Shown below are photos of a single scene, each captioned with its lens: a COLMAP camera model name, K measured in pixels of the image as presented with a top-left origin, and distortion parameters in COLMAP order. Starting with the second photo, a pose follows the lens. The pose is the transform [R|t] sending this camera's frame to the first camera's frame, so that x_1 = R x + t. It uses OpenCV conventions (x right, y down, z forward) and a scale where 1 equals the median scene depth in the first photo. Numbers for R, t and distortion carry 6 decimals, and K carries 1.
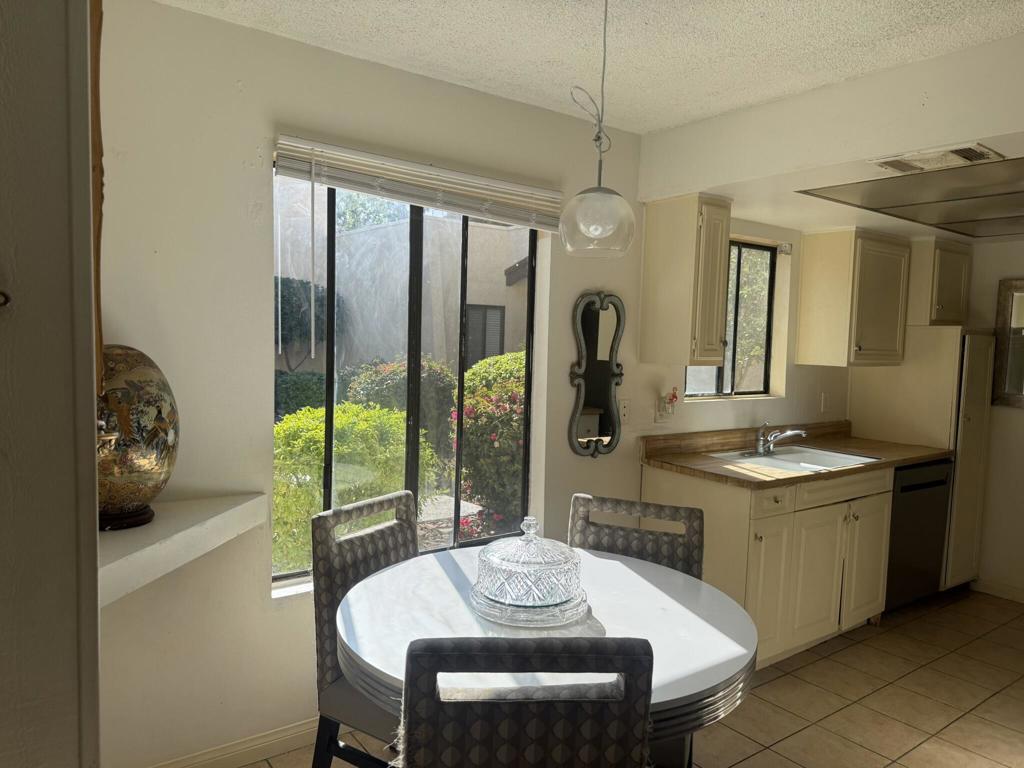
lens RADIAL K [[716.0, 0, 507.8], [0, 716.0, 381.6], [0, 0, 1]] dist [0.113033, -0.175184]
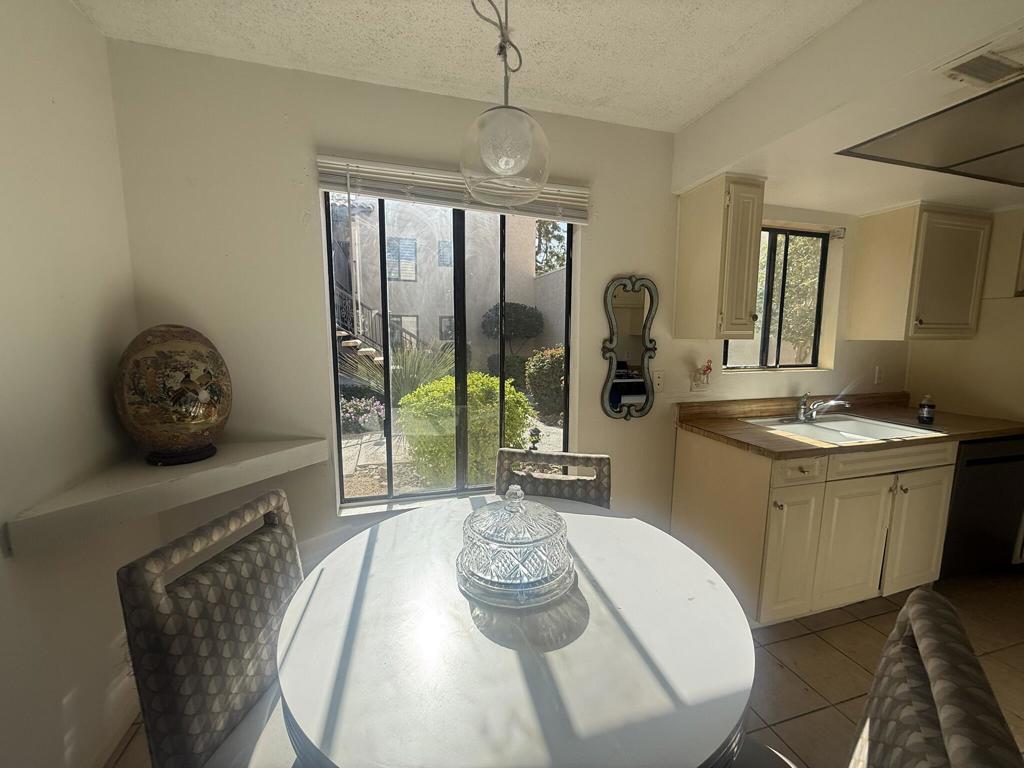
lens RADIAL K [[405.9, 0, 509.9], [0, 405.9, 383.6], [0, 0, 1]] dist [-0.001090, 0.000671]
pose [[0.937115, 0.014916, -0.348701, 0.167231], [0.002927, 0.998715, 0.050585, 0.011874], [0.349008, -0.048425, 0.935868, 0.305623]]
